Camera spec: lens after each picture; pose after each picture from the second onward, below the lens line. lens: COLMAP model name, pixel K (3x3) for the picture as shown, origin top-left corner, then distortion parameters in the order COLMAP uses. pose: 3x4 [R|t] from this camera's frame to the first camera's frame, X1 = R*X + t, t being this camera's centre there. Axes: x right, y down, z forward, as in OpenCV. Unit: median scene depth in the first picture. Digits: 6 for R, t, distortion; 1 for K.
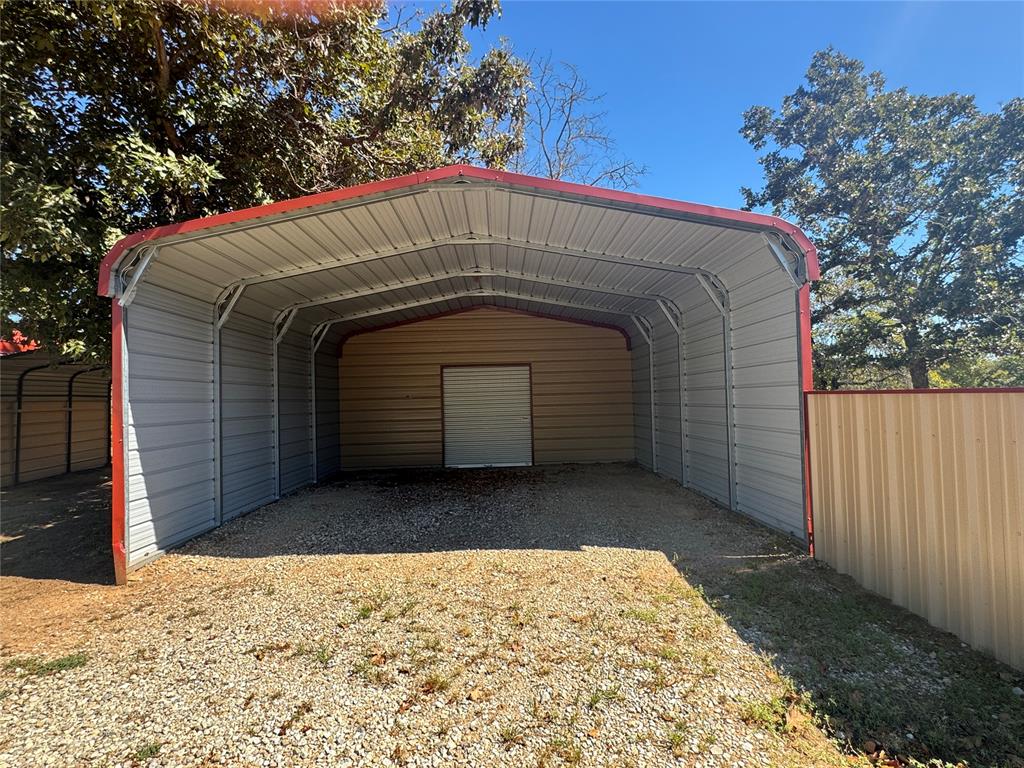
lens RADIAL K [[509.0, 0, 512.9], [0, 509.0, 385.7], [0, 0, 1]] dist [0.000654, 0.001243]
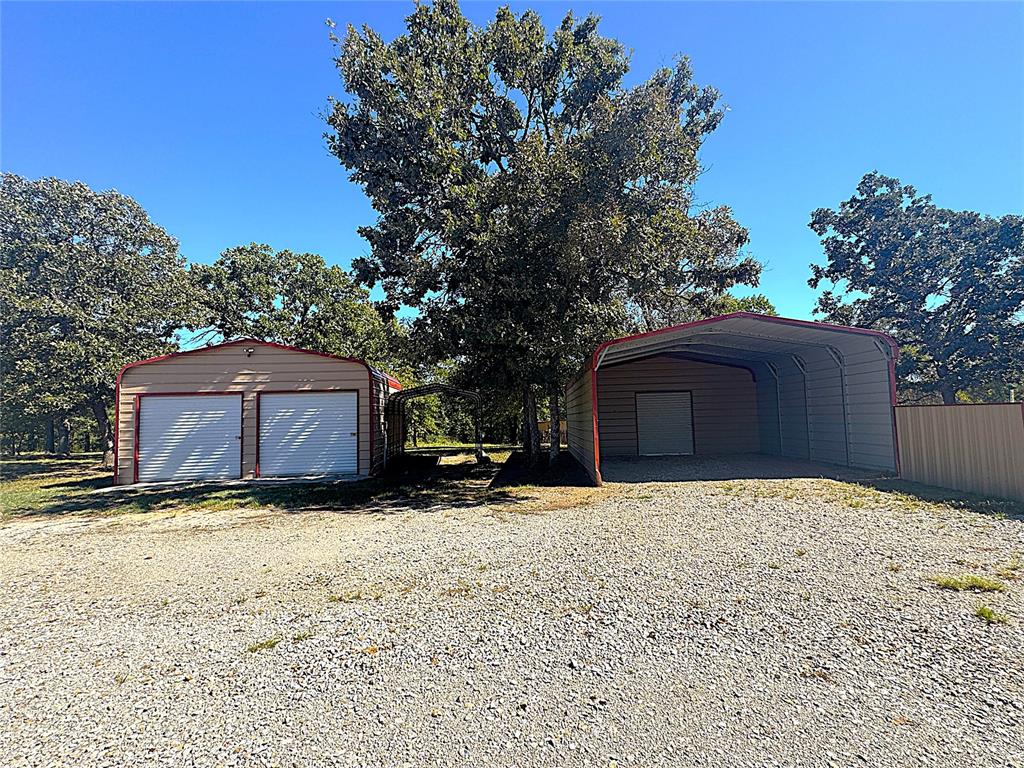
lens RADIAL K [[476.5, 0, 512.2], [0, 476.5, 387.3], [0, 0, 1]] dist [0.002056, -0.000108]
pose [[0.997612, -0.006432, -0.068774, -0.344207], [0.003905, 0.999314, -0.036816, -0.000126], [0.068963, 0.036460, 0.996953, -0.436190]]
